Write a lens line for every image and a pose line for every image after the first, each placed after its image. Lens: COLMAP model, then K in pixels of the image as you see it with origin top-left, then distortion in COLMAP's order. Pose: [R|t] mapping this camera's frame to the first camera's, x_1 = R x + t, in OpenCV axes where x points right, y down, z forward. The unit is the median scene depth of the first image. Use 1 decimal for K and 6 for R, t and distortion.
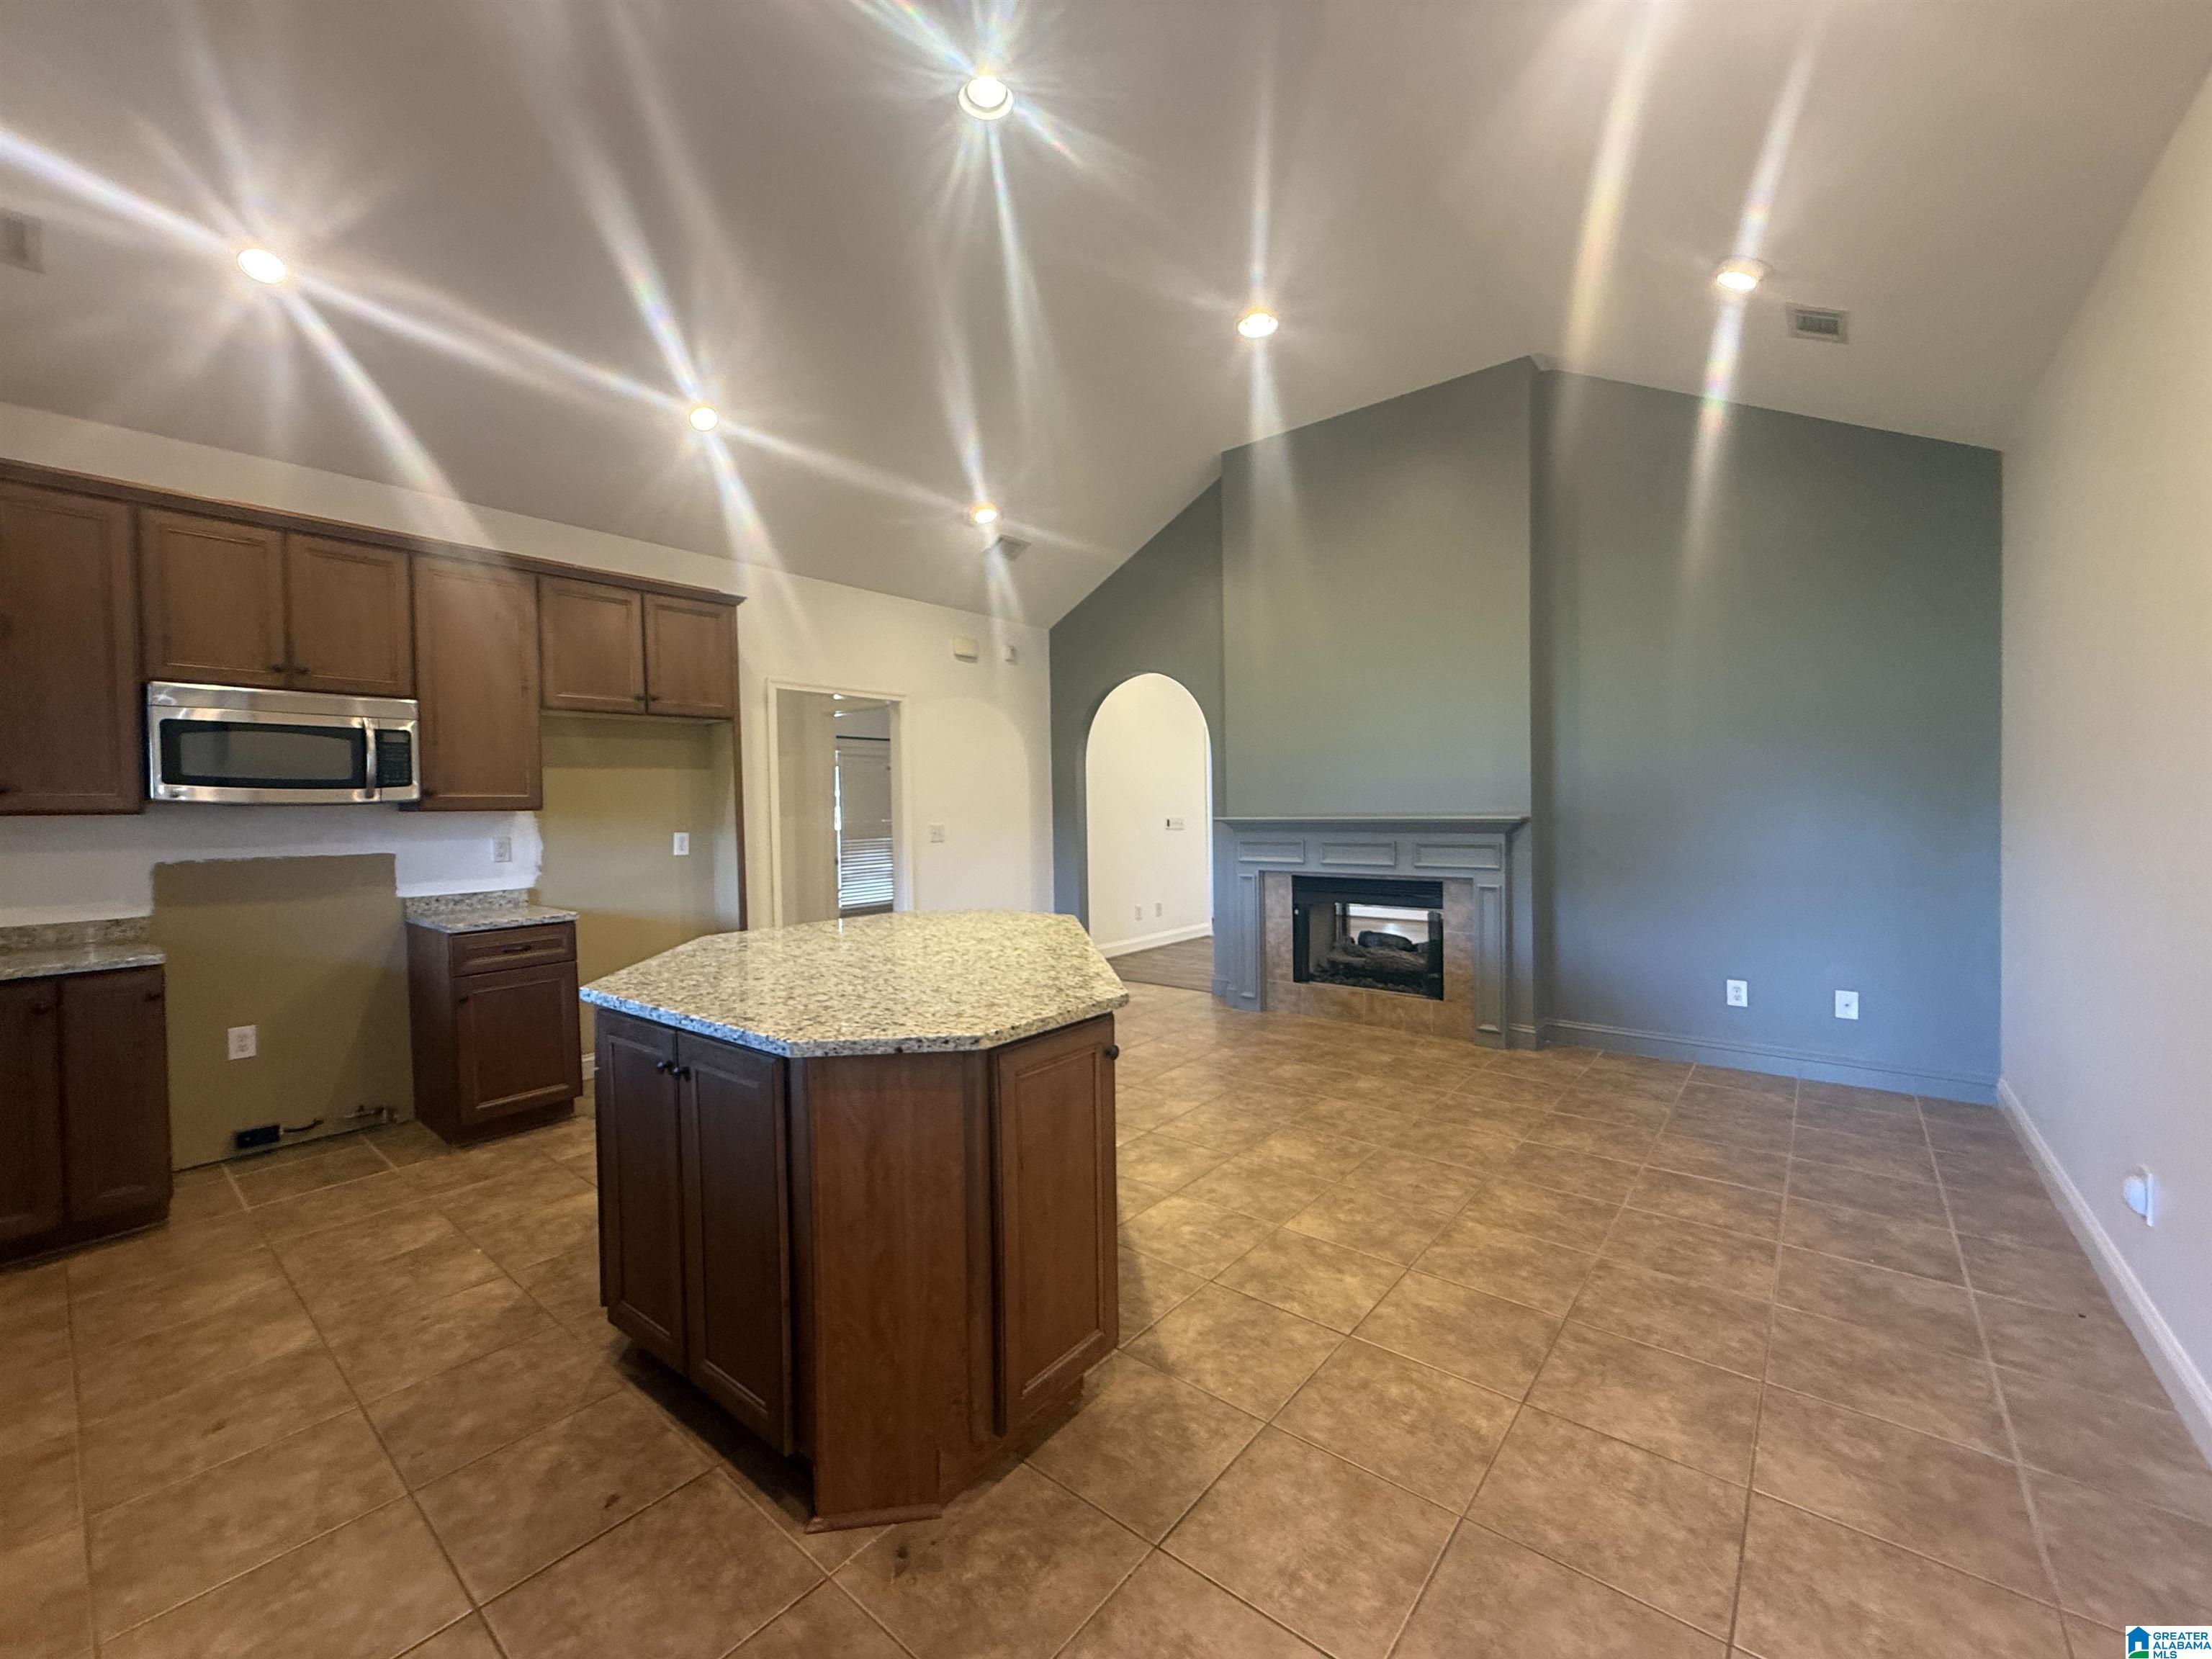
lens RADIAL K [[885.0, 0, 1104.5], [0, 885.0, 840.2], [0, 0, 1]] dist [-0.002969, 0.000800]
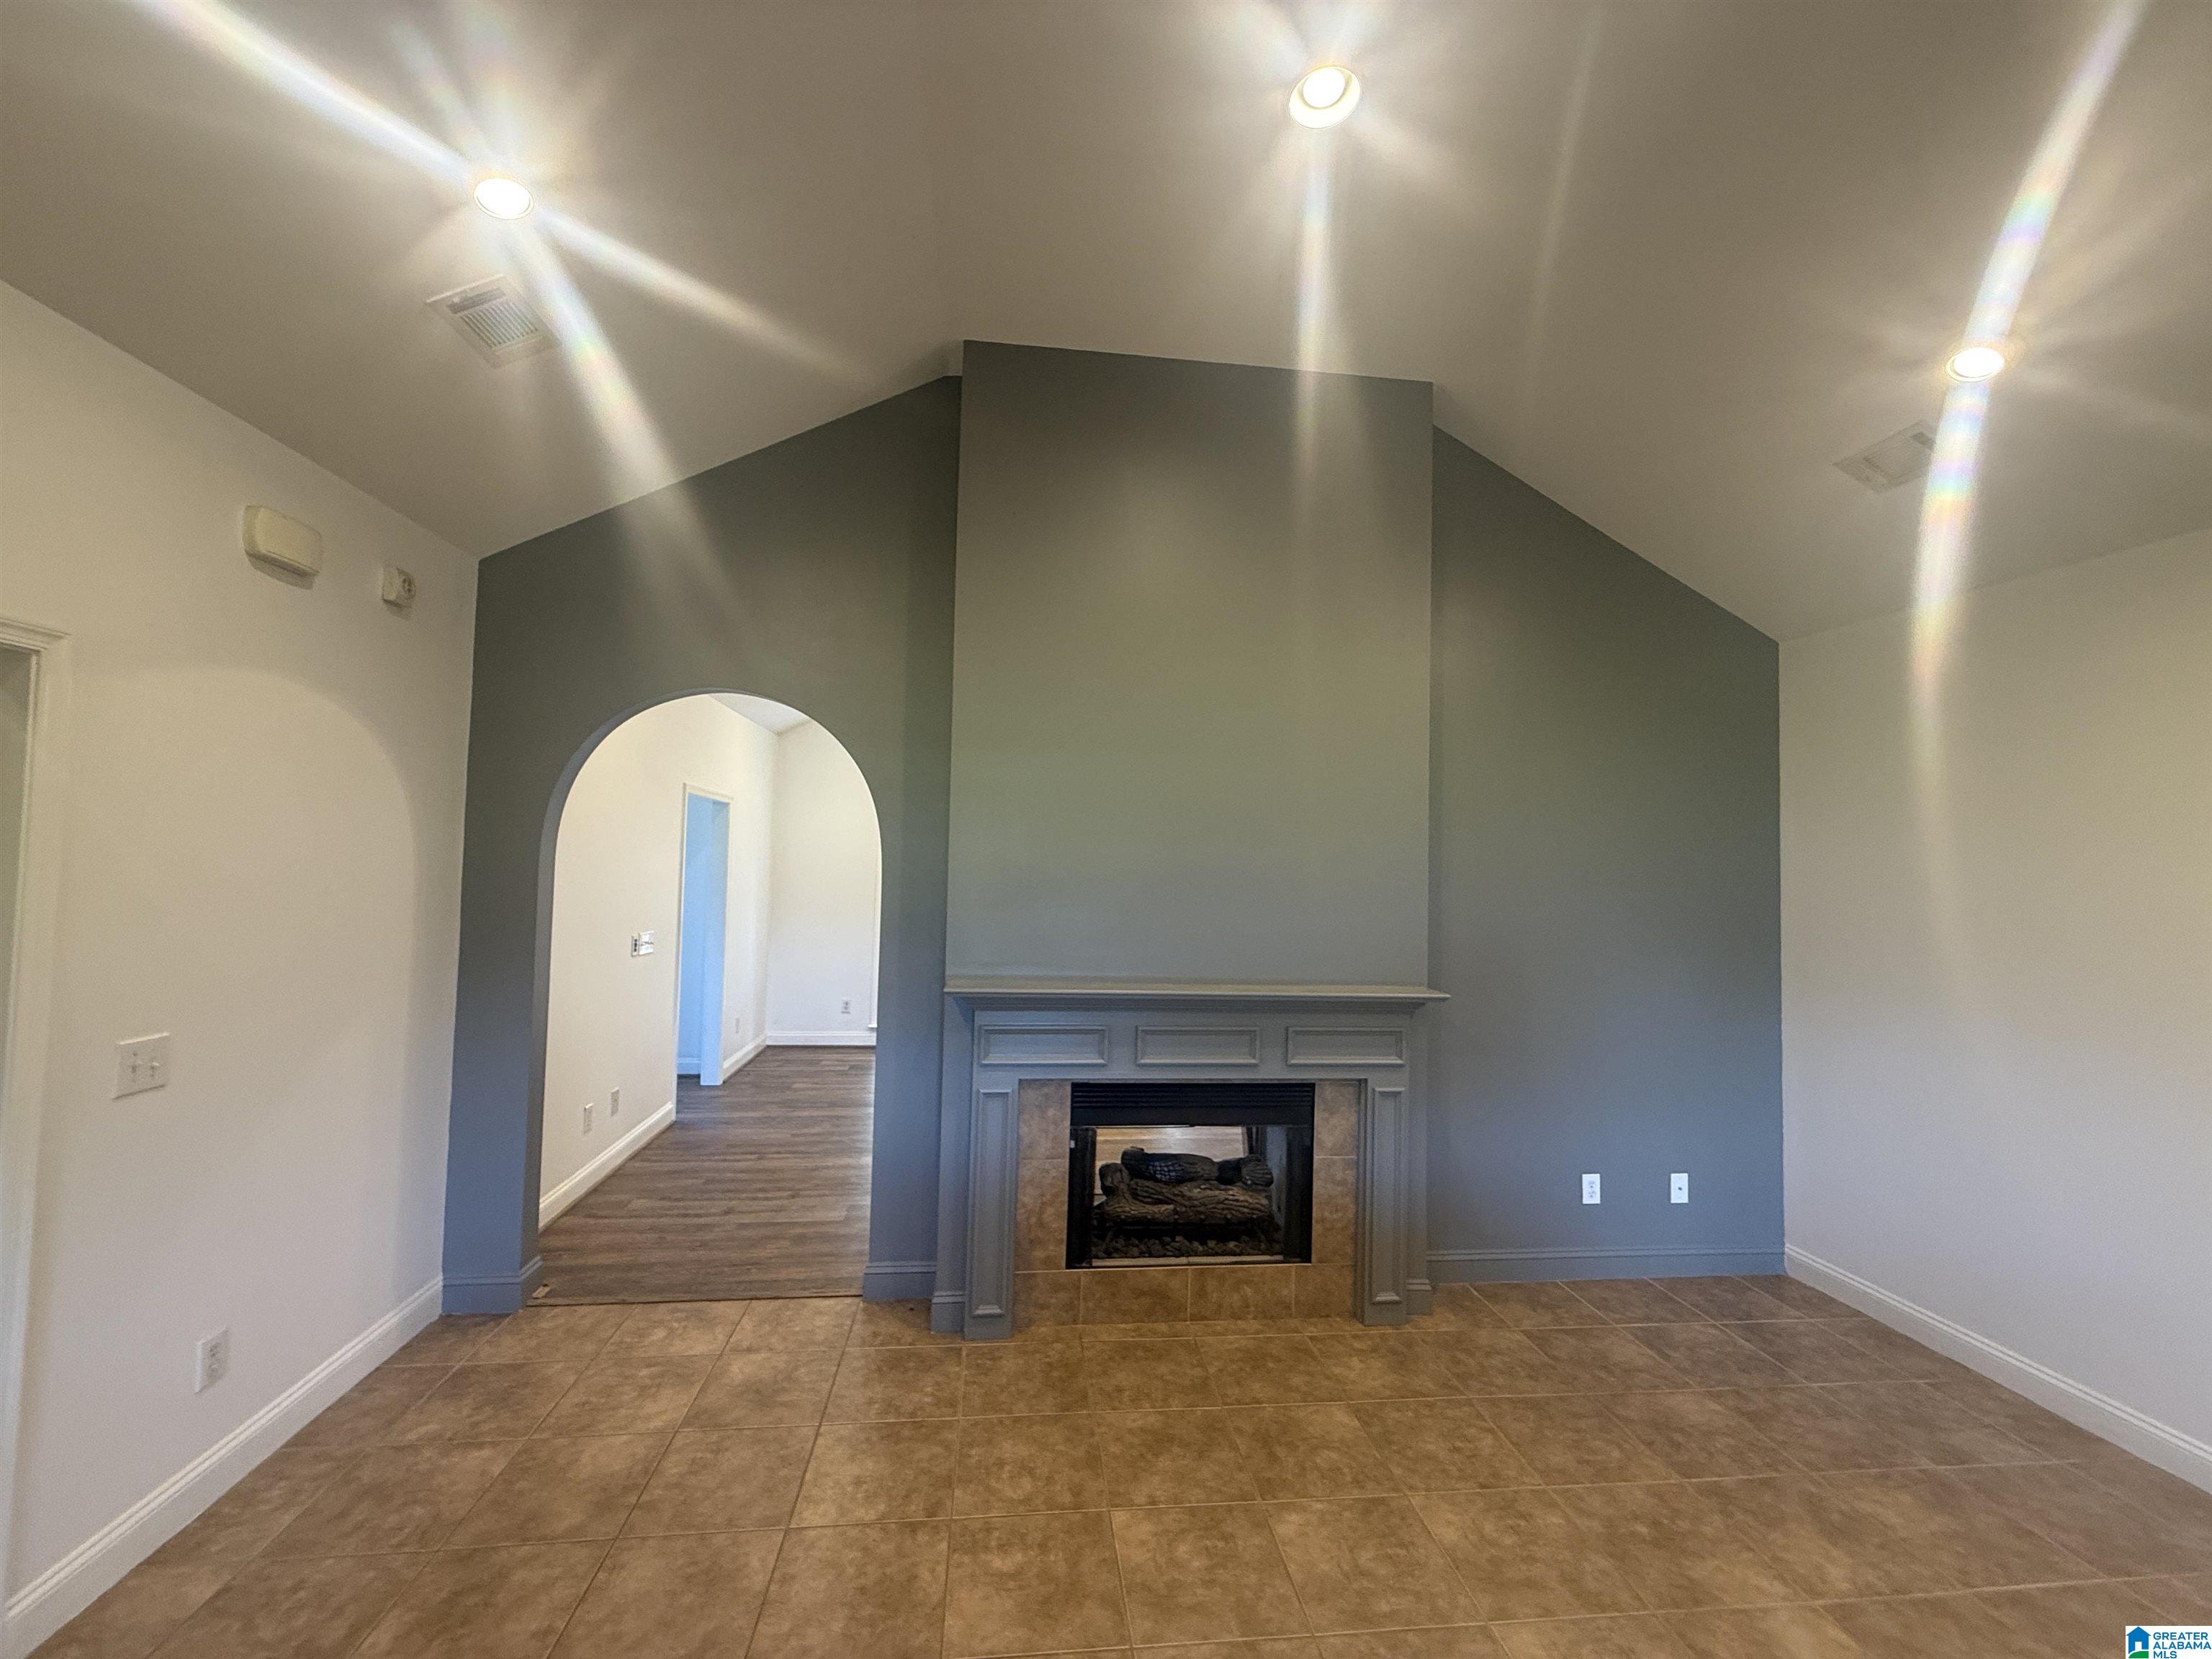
lens RADIAL K [[885.0, 0, 1111.0], [0, 885.0, 835.7], [0, 0, 1]] dist [-0.002969, 0.000800]
pose [[0.691622, 0.057862, 0.719938, -0.298978], [-0.014035, 0.997674, -0.066701, -0.126528], [-0.722123, 0.036027, 0.690826, 0.843692]]
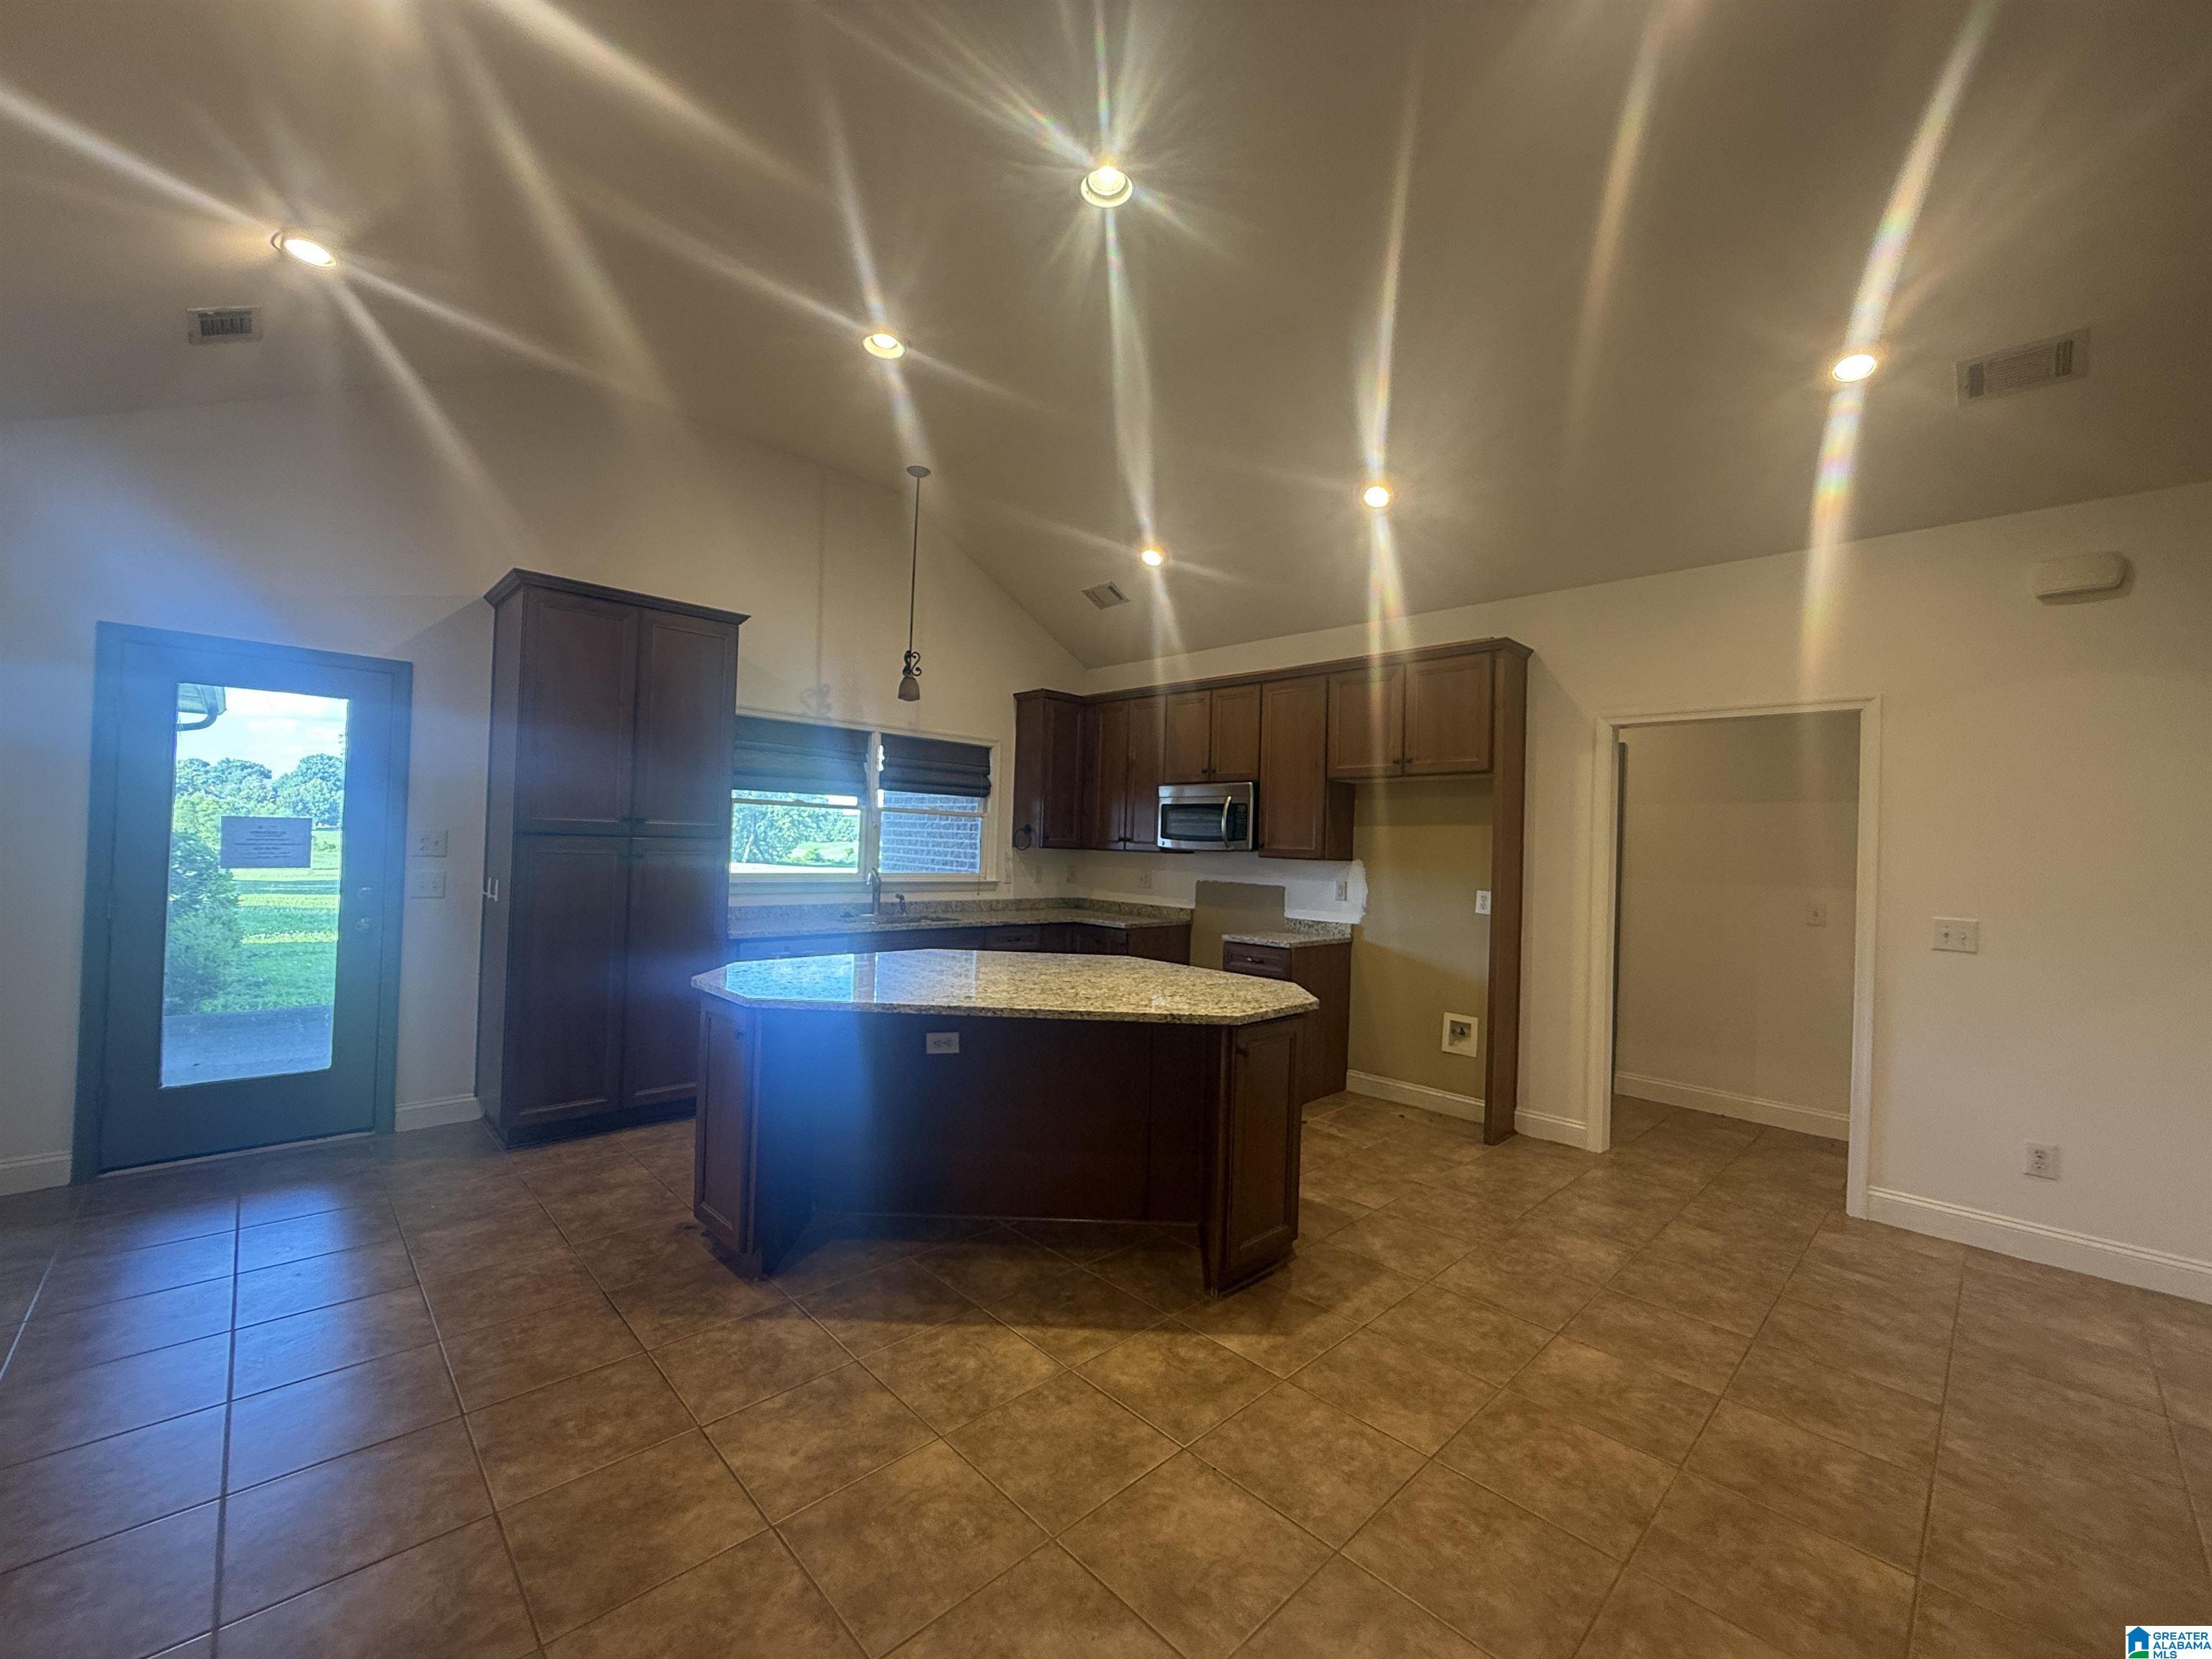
lens RADIAL K [[885.0, 0, 1105.9], [0, 885.0, 833.5], [0, 0, 1]] dist [-0.002969, 0.000800]
pose [[-0.117248, 0.002258, -0.993100, 0.690783], [-0.066916, 0.997707, 0.010168, -0.068409], [0.990846, 0.067646, -0.116828, 0.887538]]
